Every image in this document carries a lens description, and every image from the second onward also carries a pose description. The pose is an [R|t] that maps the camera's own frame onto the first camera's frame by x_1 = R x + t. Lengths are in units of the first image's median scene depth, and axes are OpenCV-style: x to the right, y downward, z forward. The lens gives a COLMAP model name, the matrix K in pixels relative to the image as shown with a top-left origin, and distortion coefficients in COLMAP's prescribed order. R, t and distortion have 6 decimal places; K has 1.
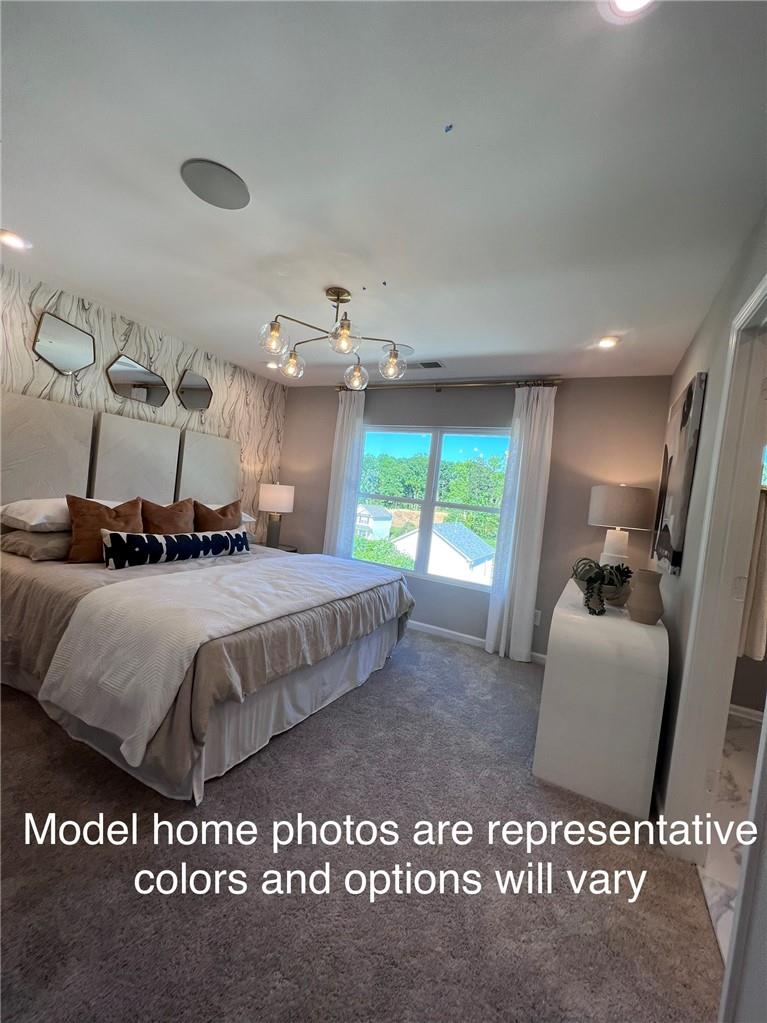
lens RADIAL K [[410.1, 0, 386.8], [0, 410.1, 510.5], [0, 0, 1]] dist [0.000026, -0.000061]
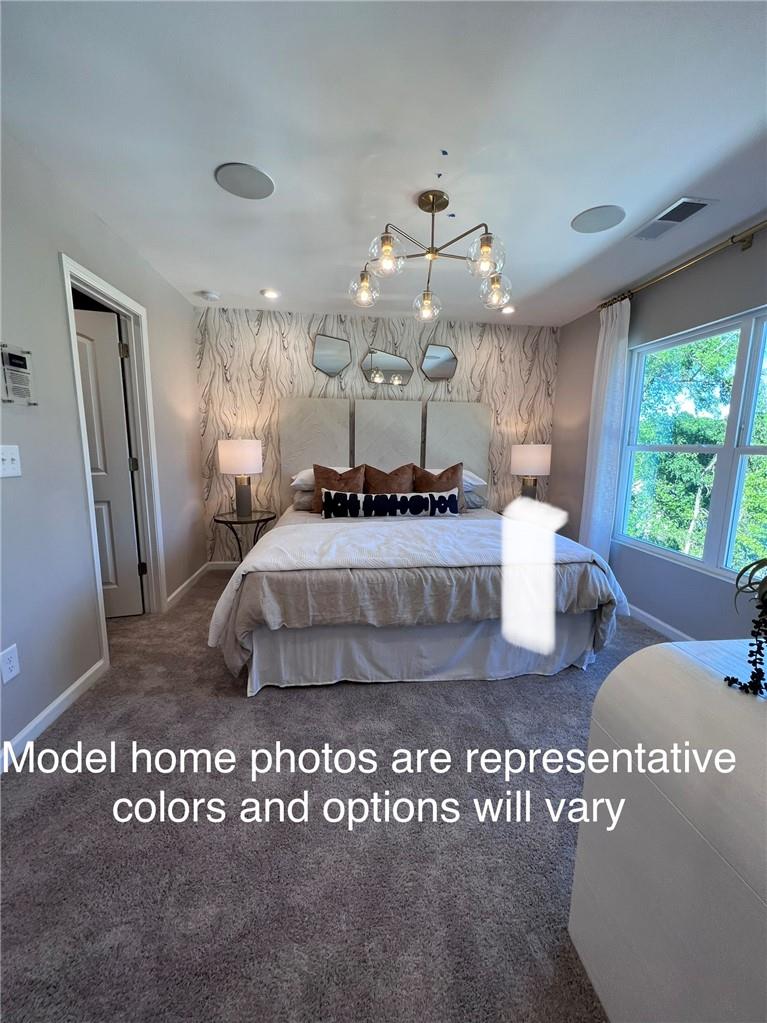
lens RADIAL K [[410.1, 0, 386.6], [0, 410.1, 510.3], [0, 0, 1]] dist [0.000026, -0.000061]
pose [[0.558995, 0.033499, -0.828494, 0.457889], [0.014196, 0.998650, 0.049958, 0.045928], [0.829049, -0.039688, 0.557765, 0.373484]]
